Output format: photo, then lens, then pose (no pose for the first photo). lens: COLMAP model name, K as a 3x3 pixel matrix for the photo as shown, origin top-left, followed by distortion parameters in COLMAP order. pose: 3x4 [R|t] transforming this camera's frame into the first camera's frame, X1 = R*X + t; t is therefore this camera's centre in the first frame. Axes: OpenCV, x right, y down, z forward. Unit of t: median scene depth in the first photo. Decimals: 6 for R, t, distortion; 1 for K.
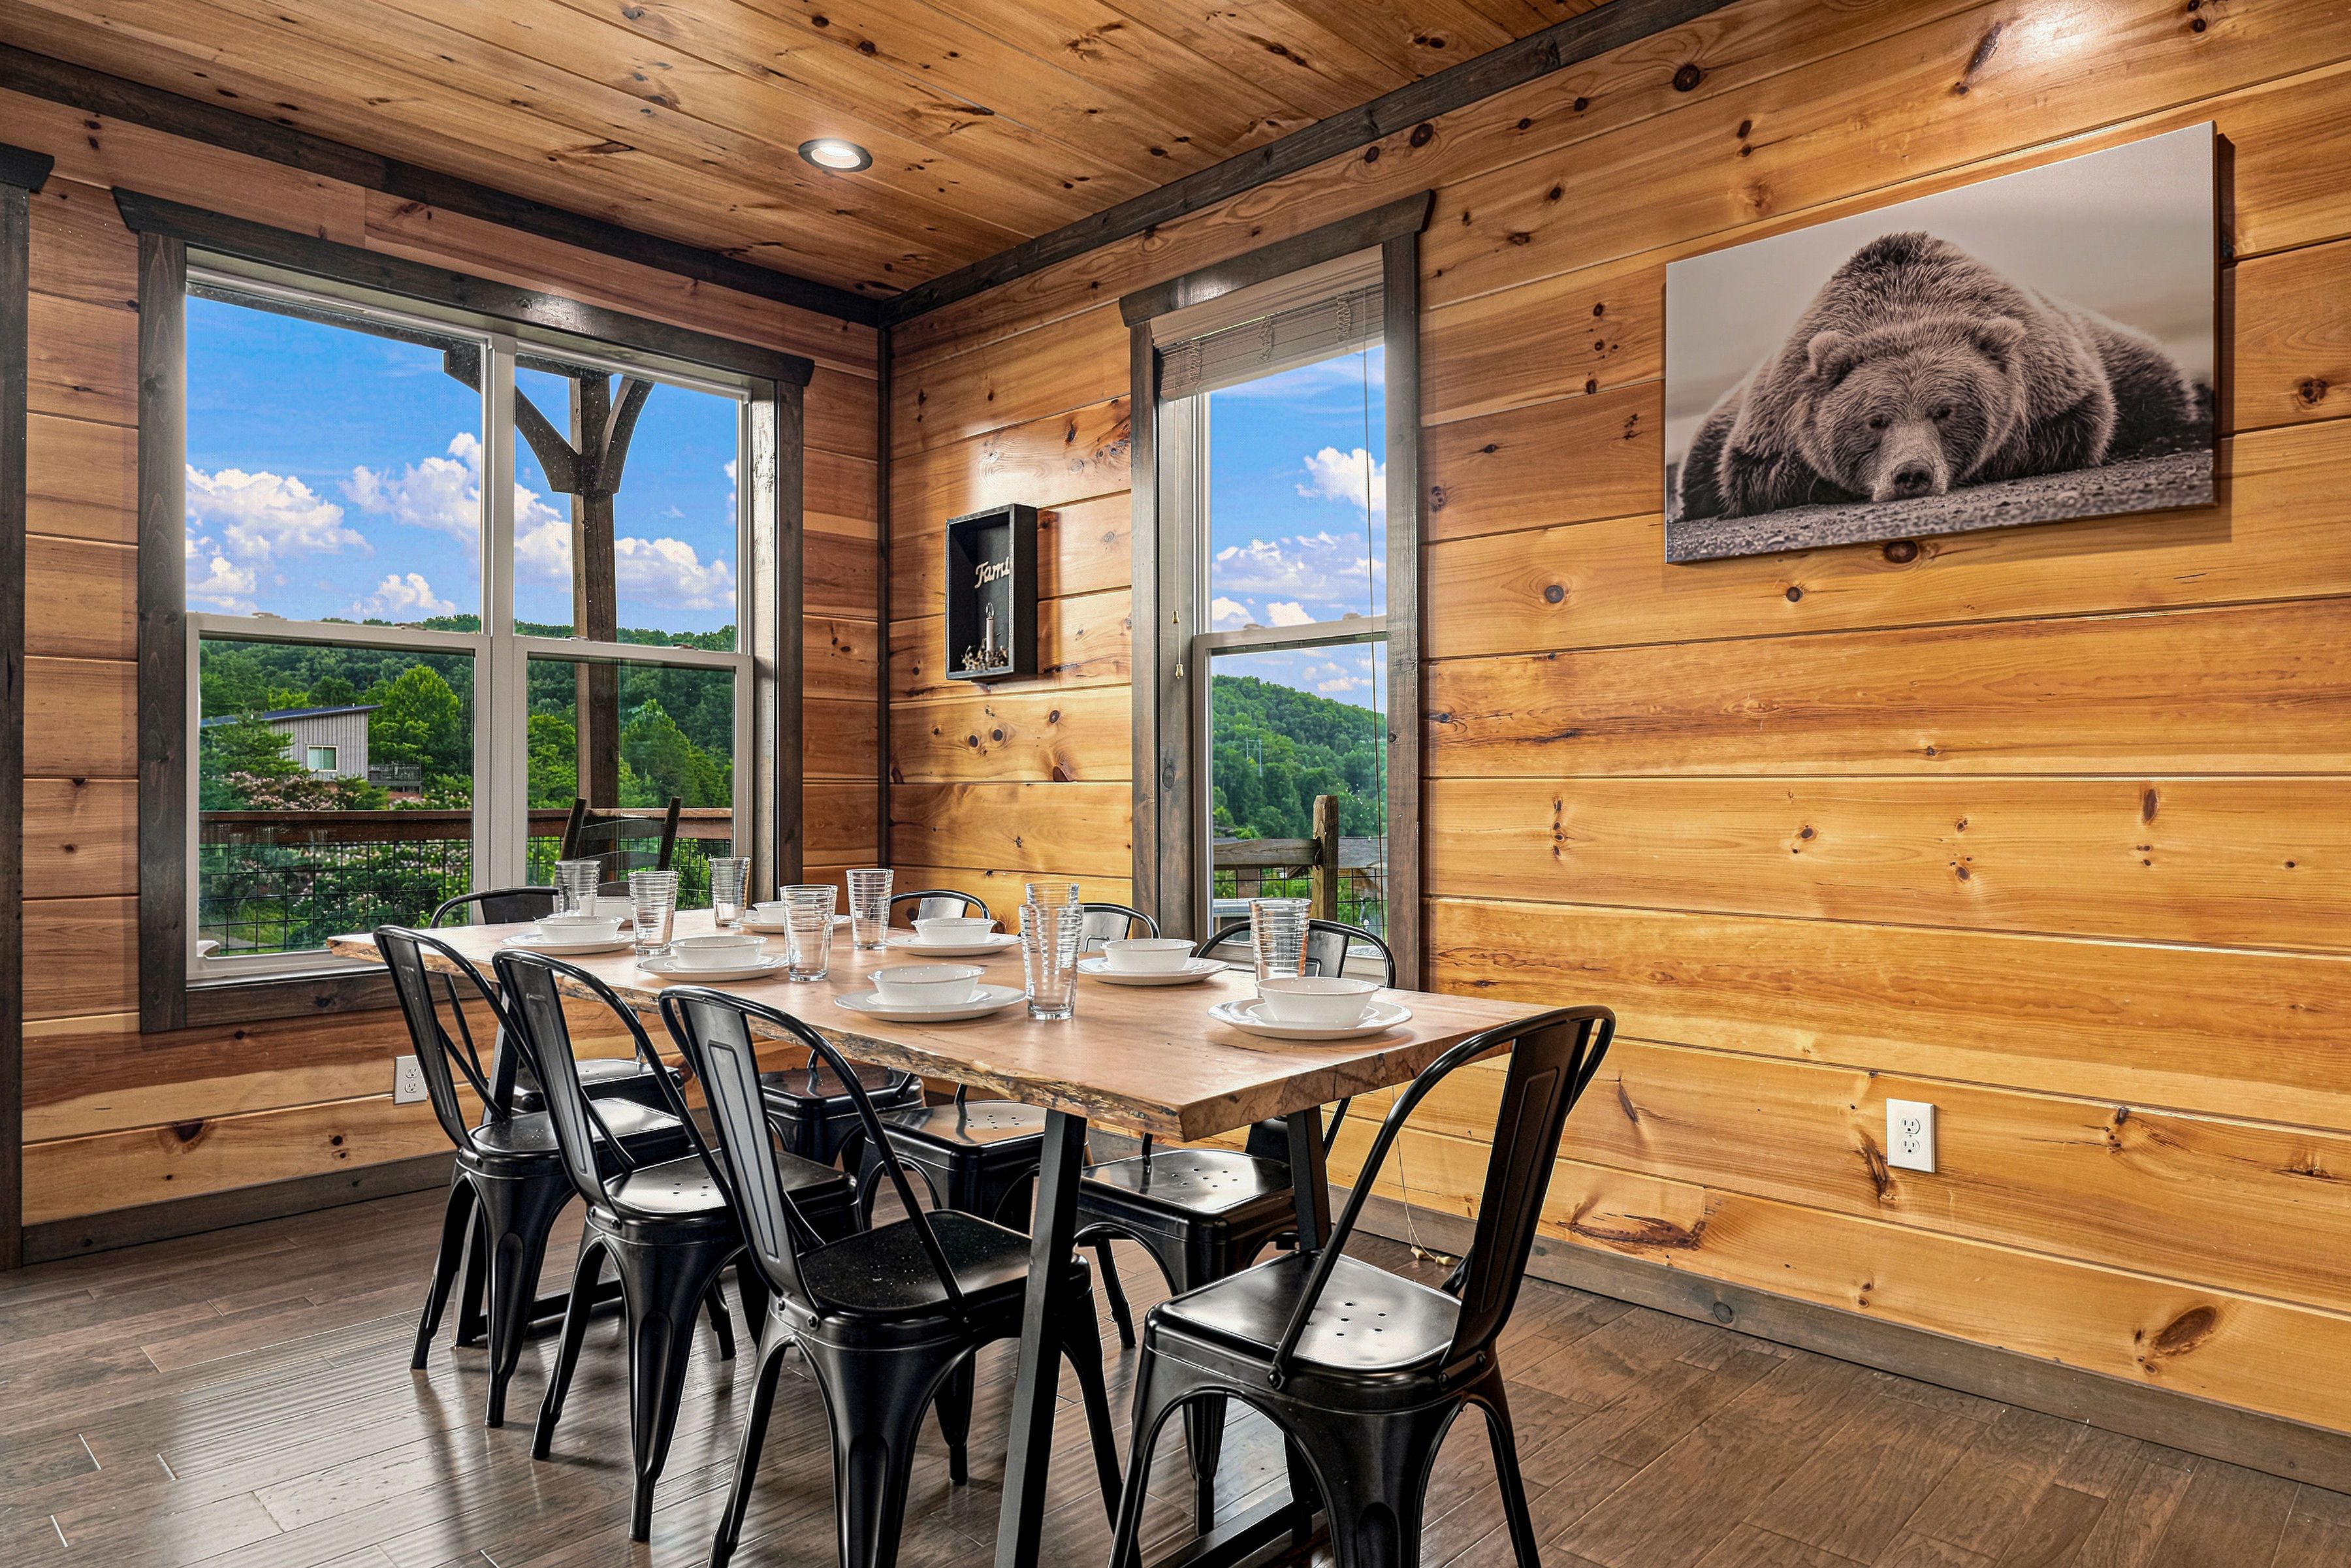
lens RADIAL K [[1466.5, 0, 1184.9], [0, 1466.5, 782.5], [0, 0, 1]] dist [-0.003689, -0.001148]
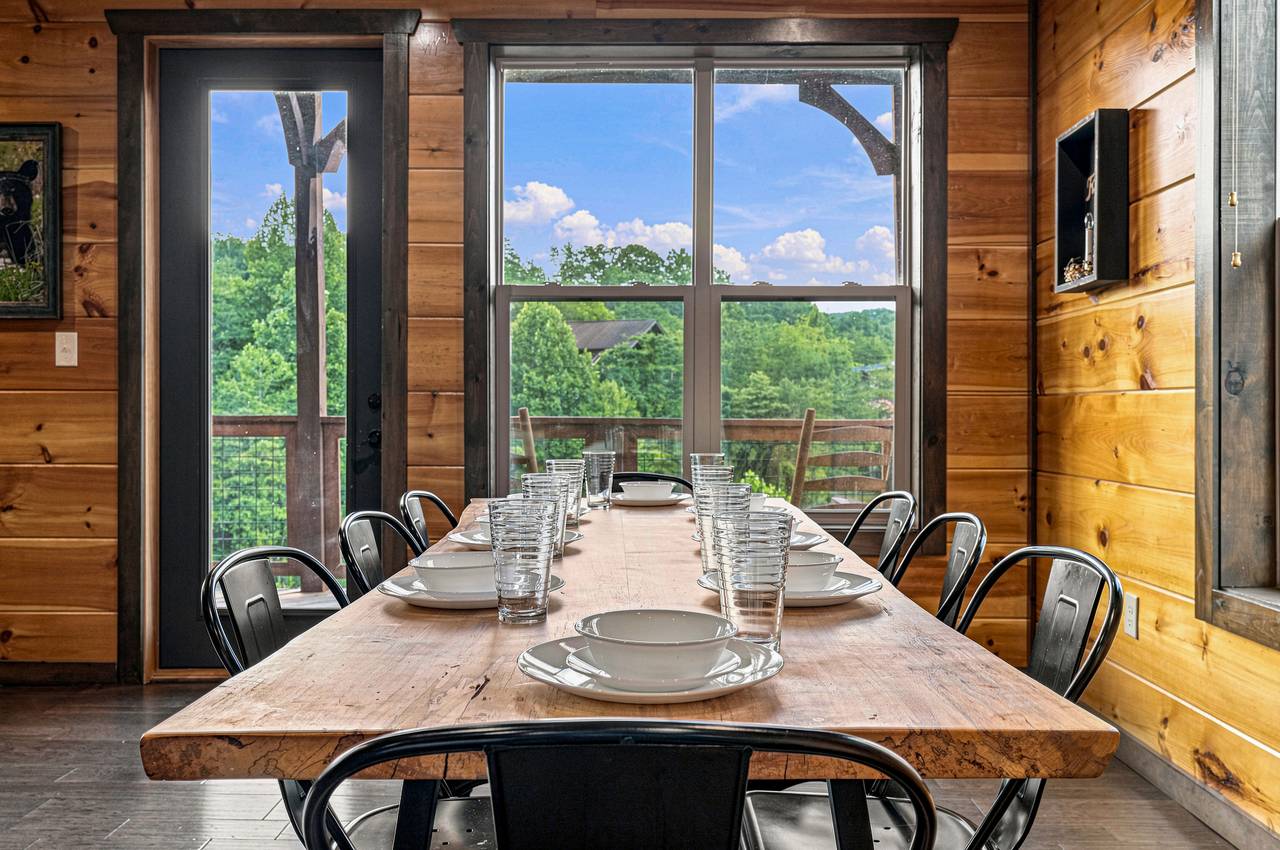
lens RADIAL K [[1098.3, 0, 640.0], [0, 1098.3, 425.0], [0, 0, 1]] dist [-0.006802, -0.004237]
pose [[0.667946, 0.011420, -0.744123, 0.219802], [-0.000065, 0.999883, 0.015286, 0.010974], [0.744210, -0.010162, 0.667868, 0.265531]]
